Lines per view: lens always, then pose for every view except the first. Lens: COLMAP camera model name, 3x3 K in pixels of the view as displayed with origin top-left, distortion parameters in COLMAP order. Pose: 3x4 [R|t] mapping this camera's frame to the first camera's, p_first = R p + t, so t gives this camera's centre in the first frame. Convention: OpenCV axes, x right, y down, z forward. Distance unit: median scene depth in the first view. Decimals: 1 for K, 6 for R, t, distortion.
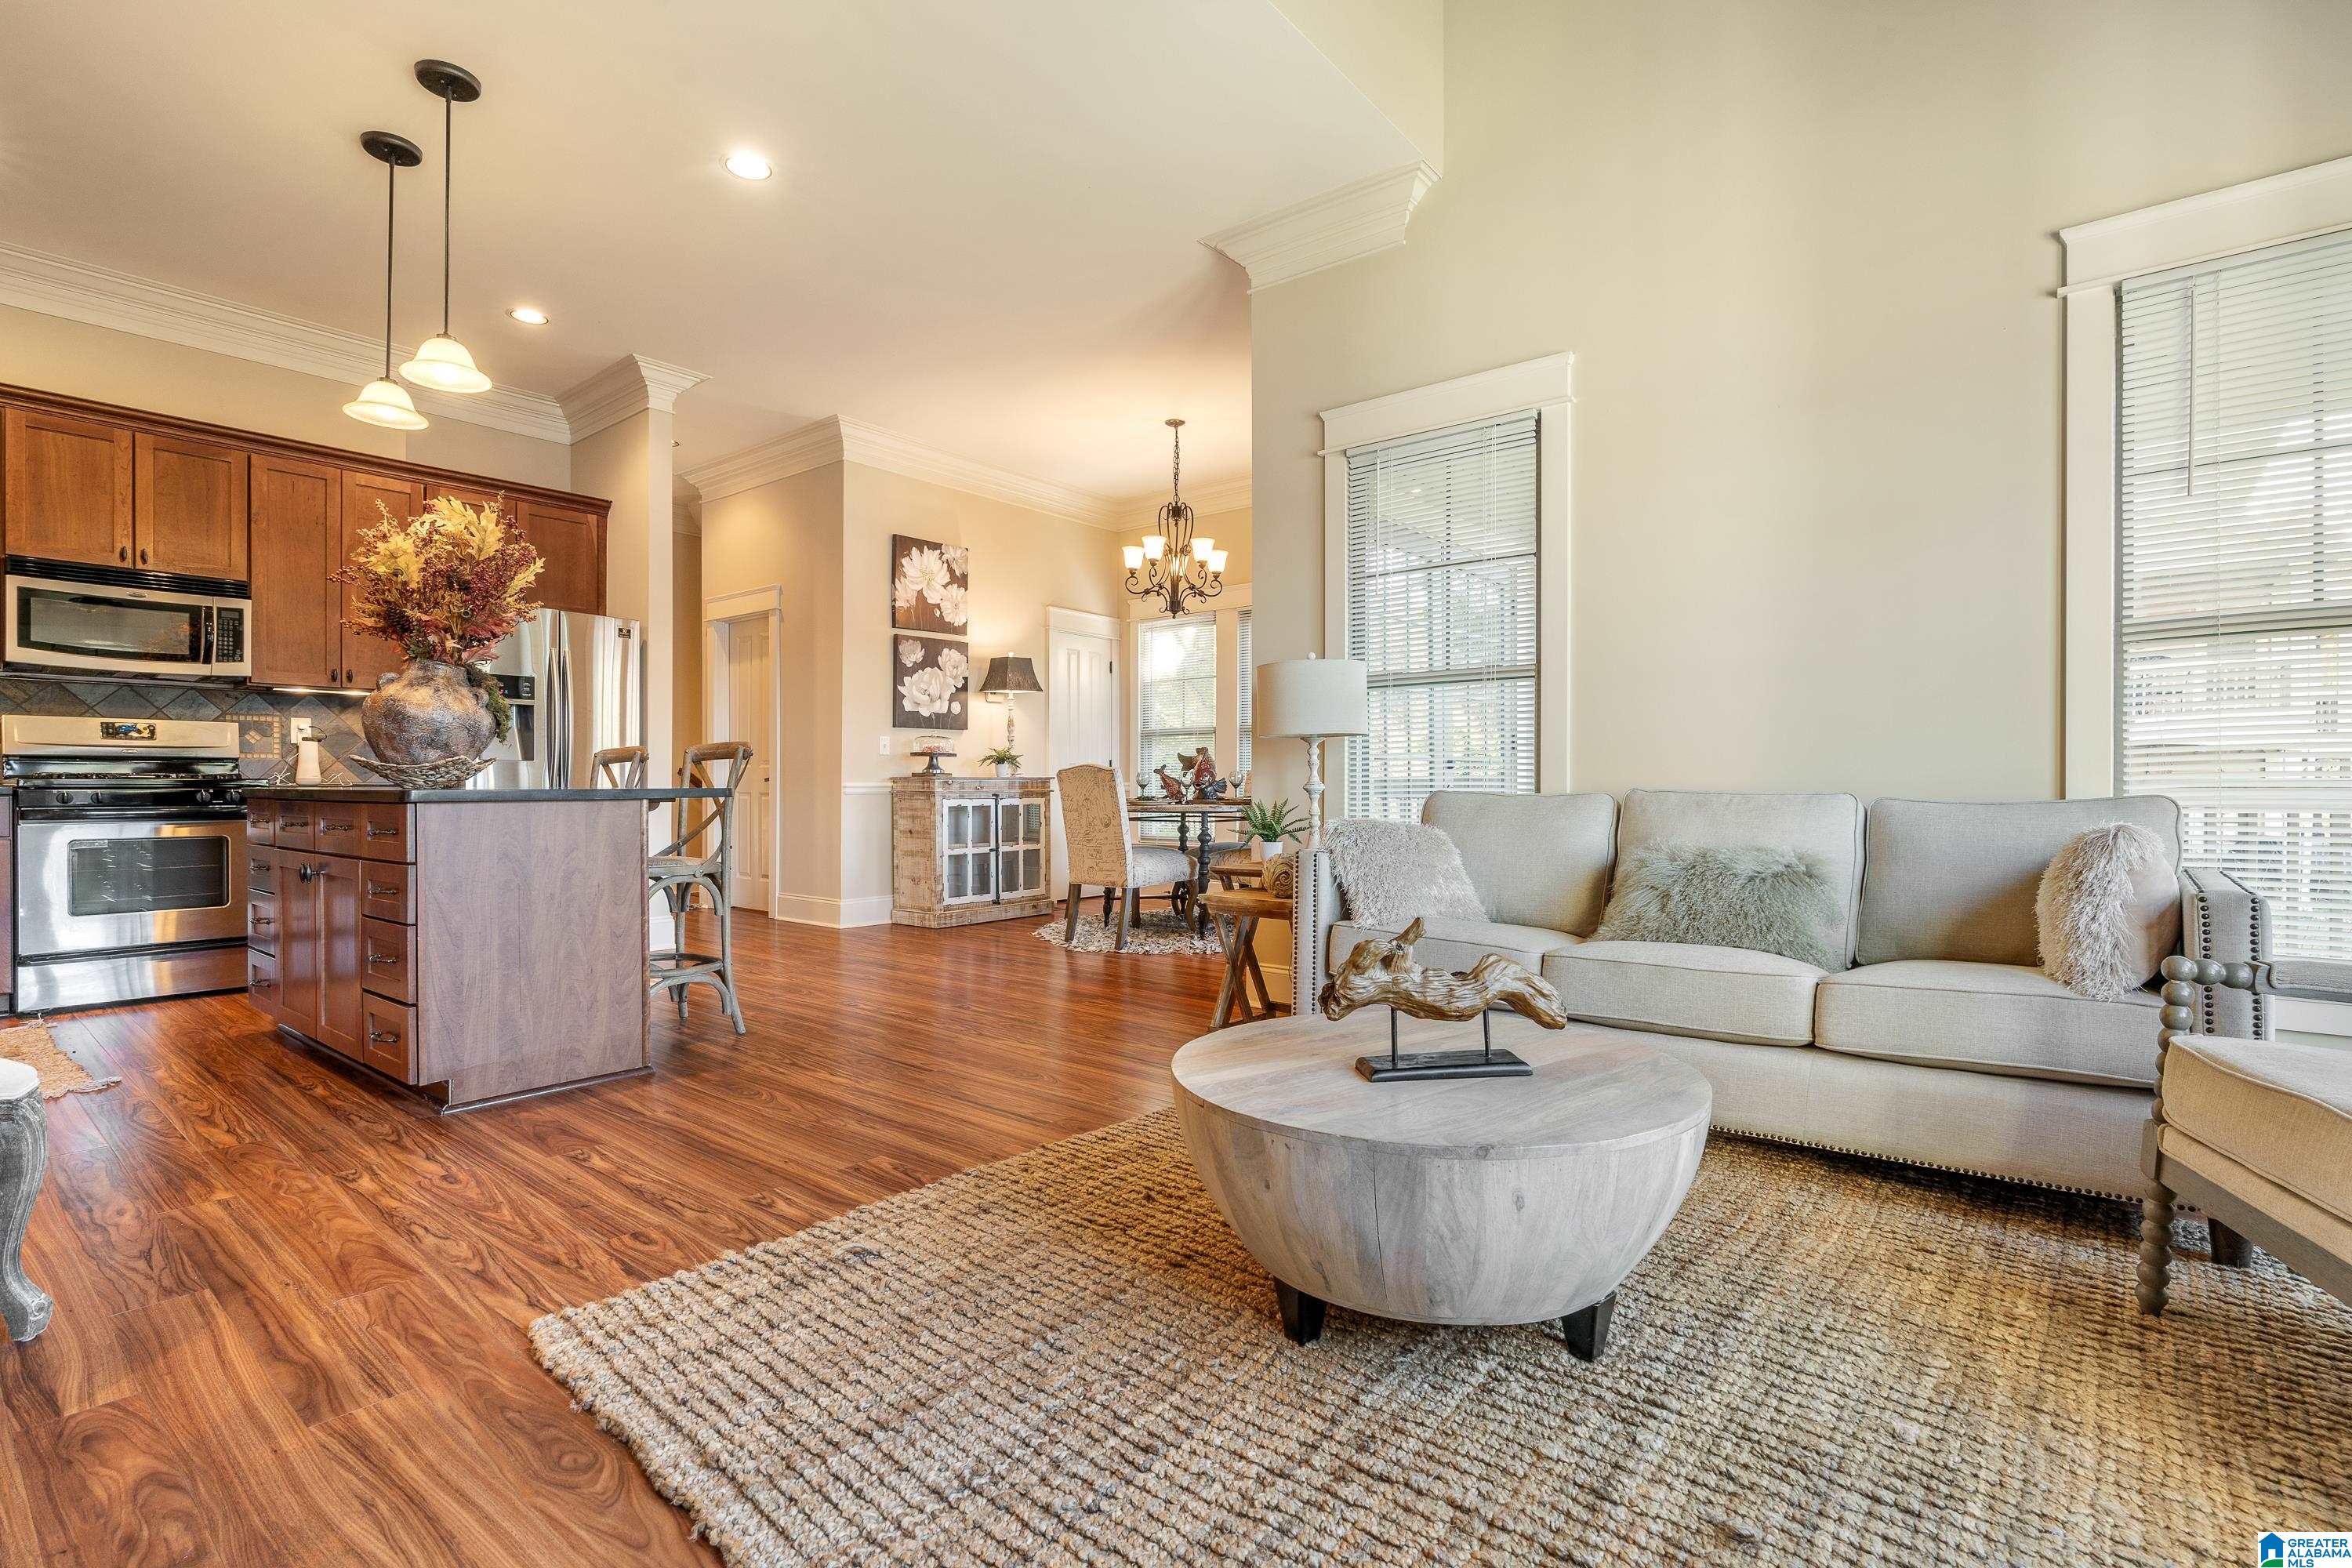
lens RADIAL K [[1093.7, 0, 1179.8], [0, 1093.7, 792.9], [0, 0, 1]] dist [0.001022, 0.000478]
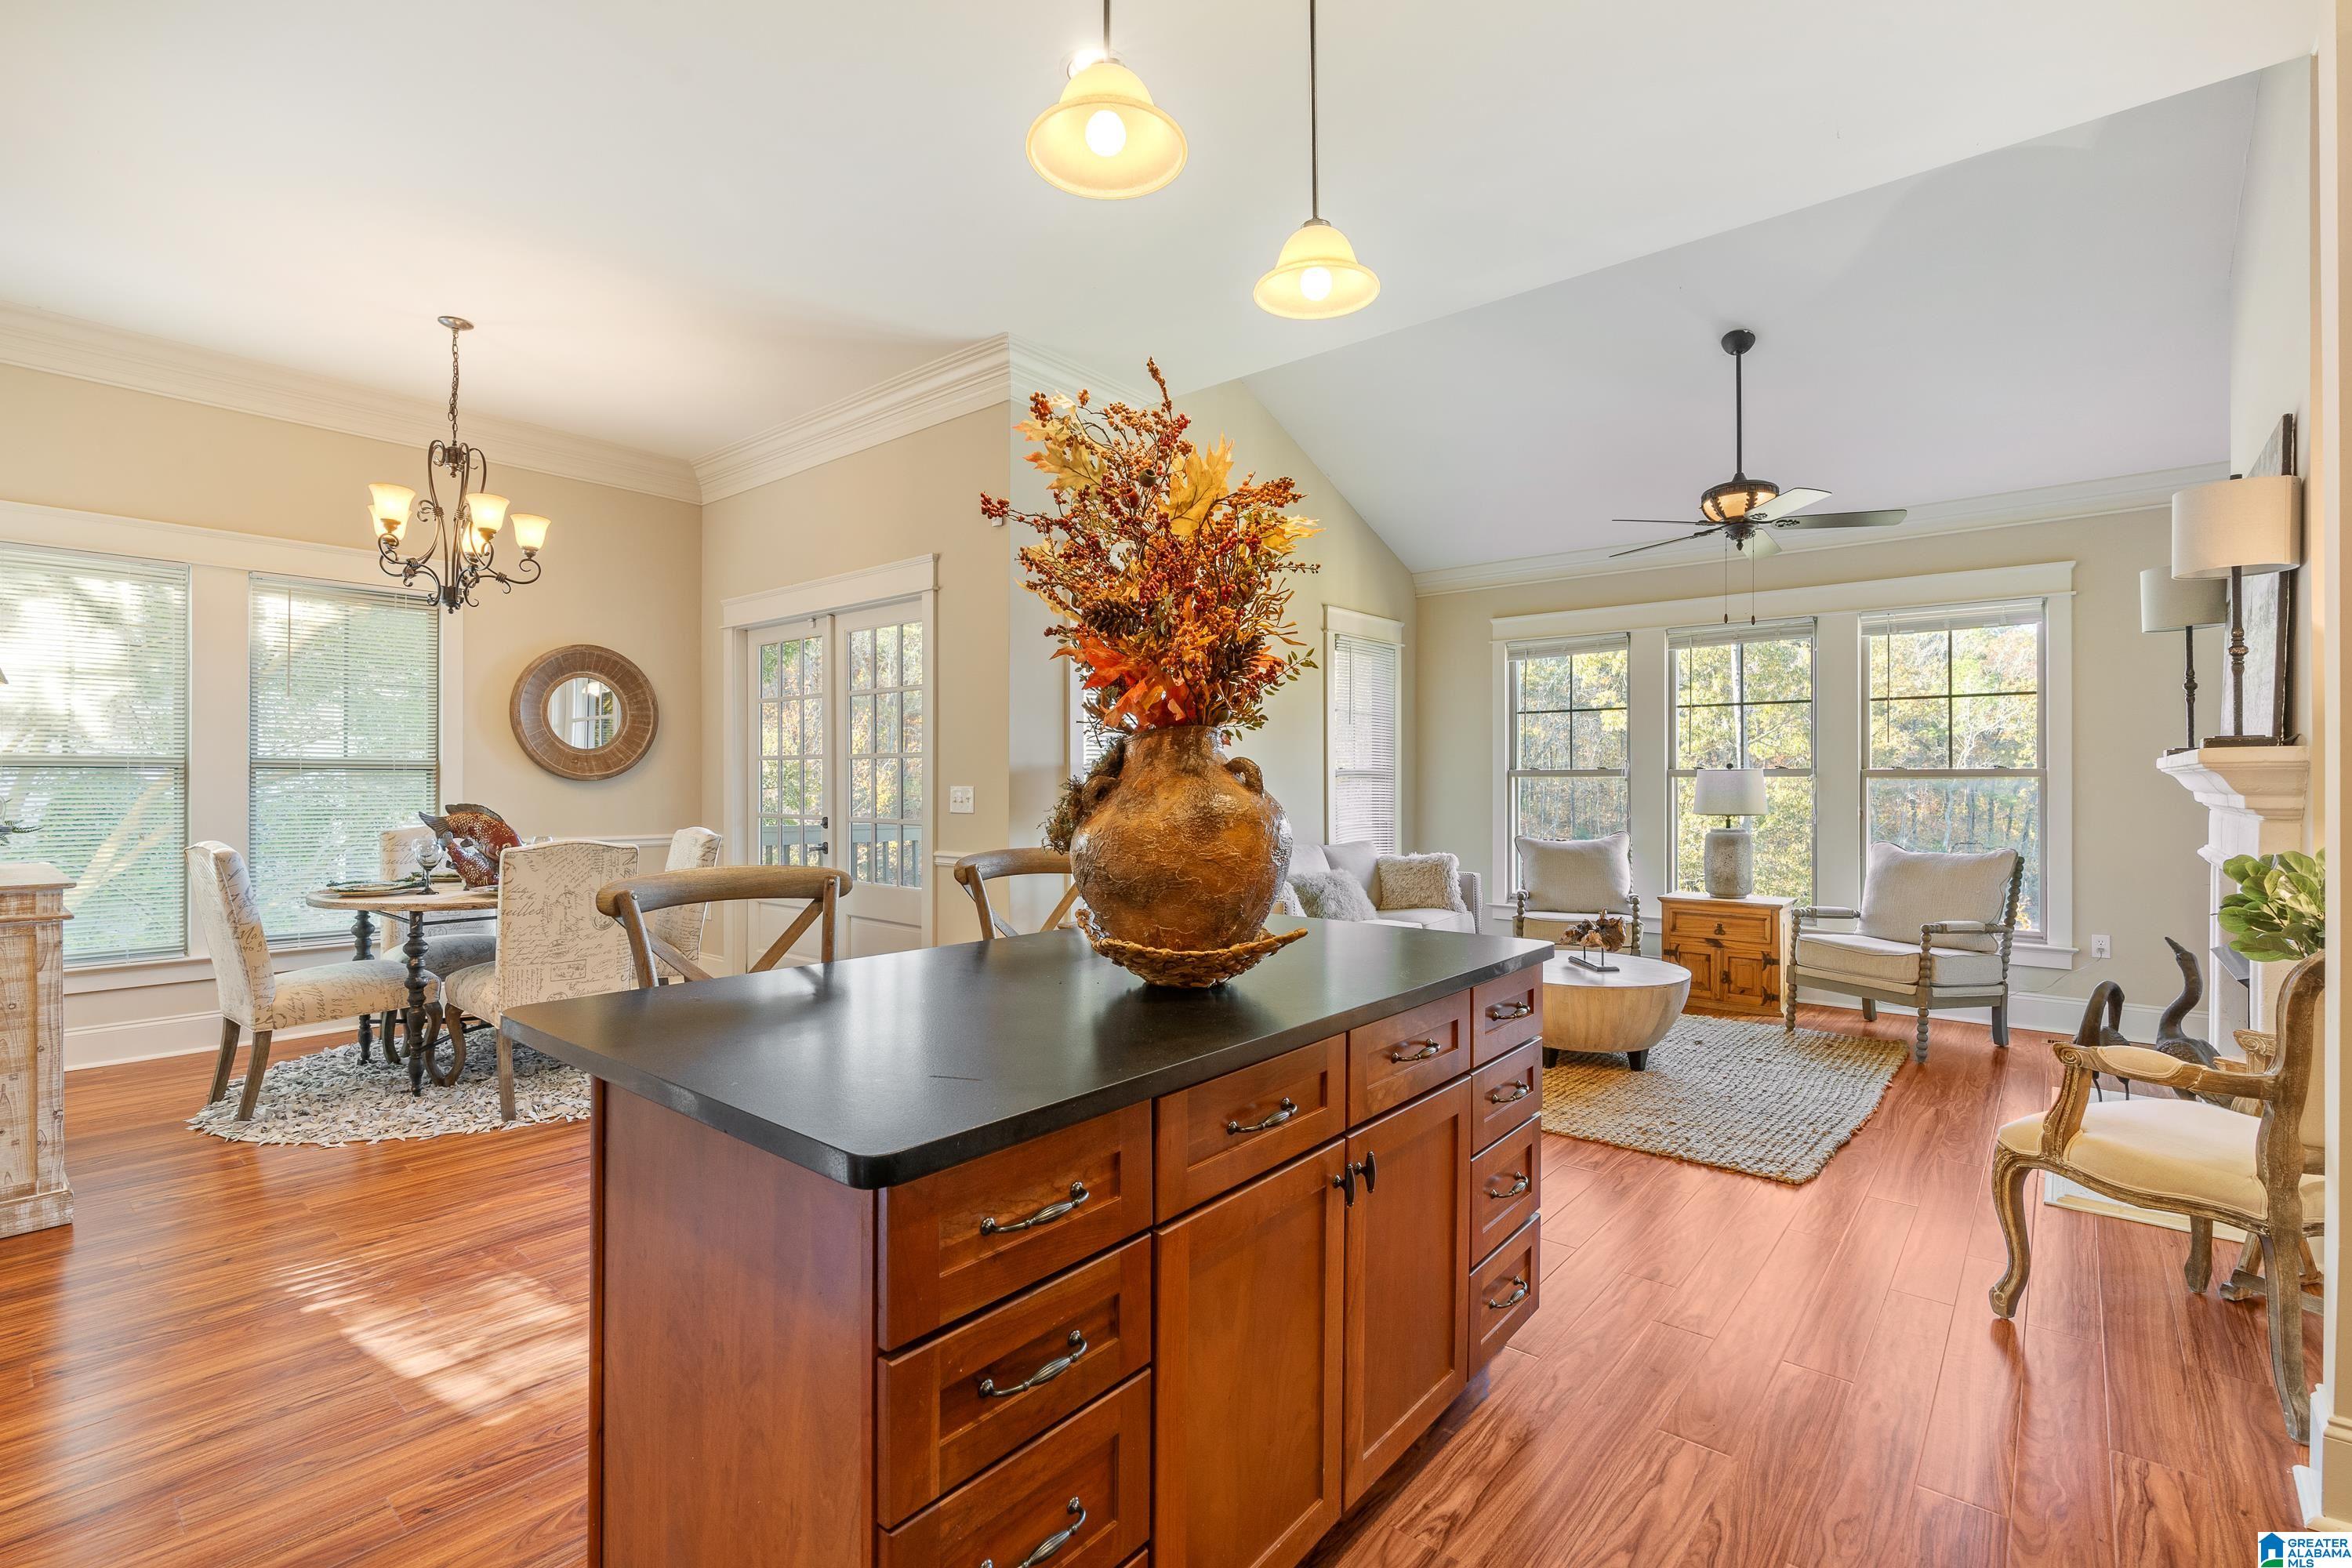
lens RADIAL K [[1066.9, 0, 1178.9], [0, 1066.9, 783.9], [0, 0, 1]] dist [-0.009782, 0.003515]
pose [[0.014169, -0.001173, 0.999899, -0.621394], [0.005700, 0.999983, 0.001092, -0.050582], [-0.999883, 0.005684, 0.014175, 0.520158]]
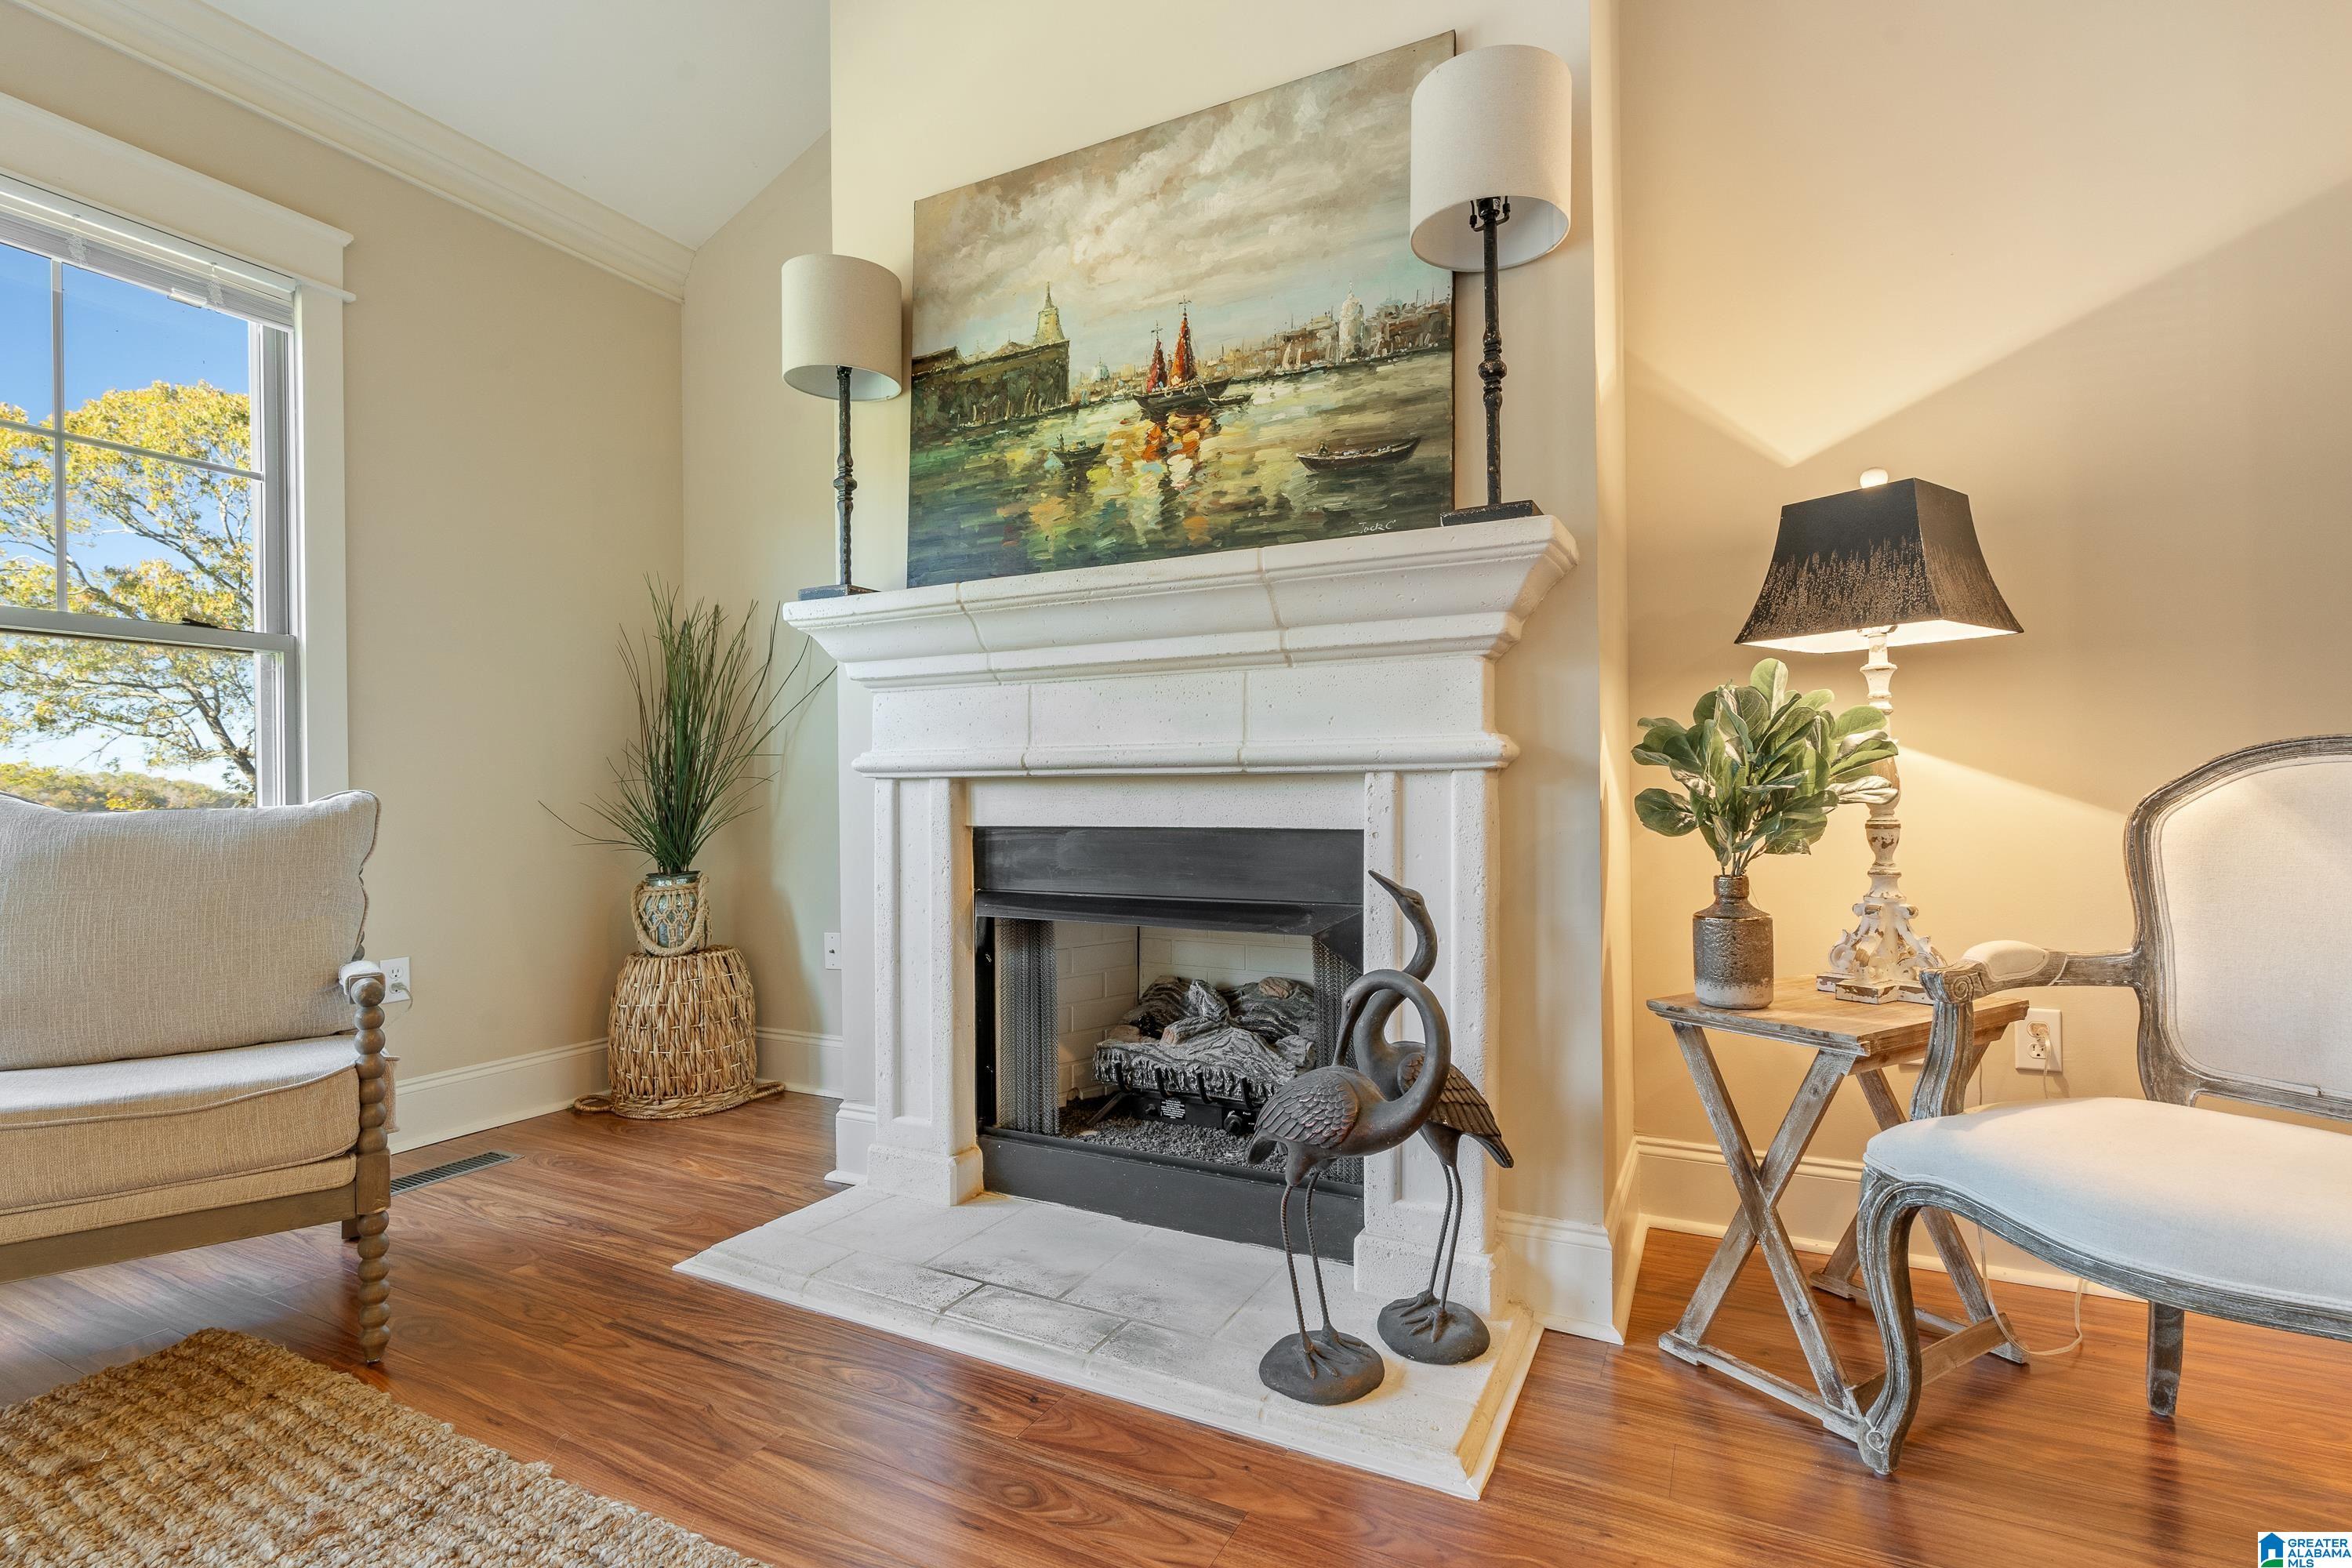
lens RADIAL K [[1144.7, 0, 1198.2], [0, 1144.7, 787.9], [0, 0, 1]] dist [-0.012664, 0.006479]
pose [[-0.977832, 0.006998, -0.209275, -0.078450], [0.006587, 0.999975, 0.002660, -0.003384], [0.209289, 0.001222, -0.977853, 0.362492]]
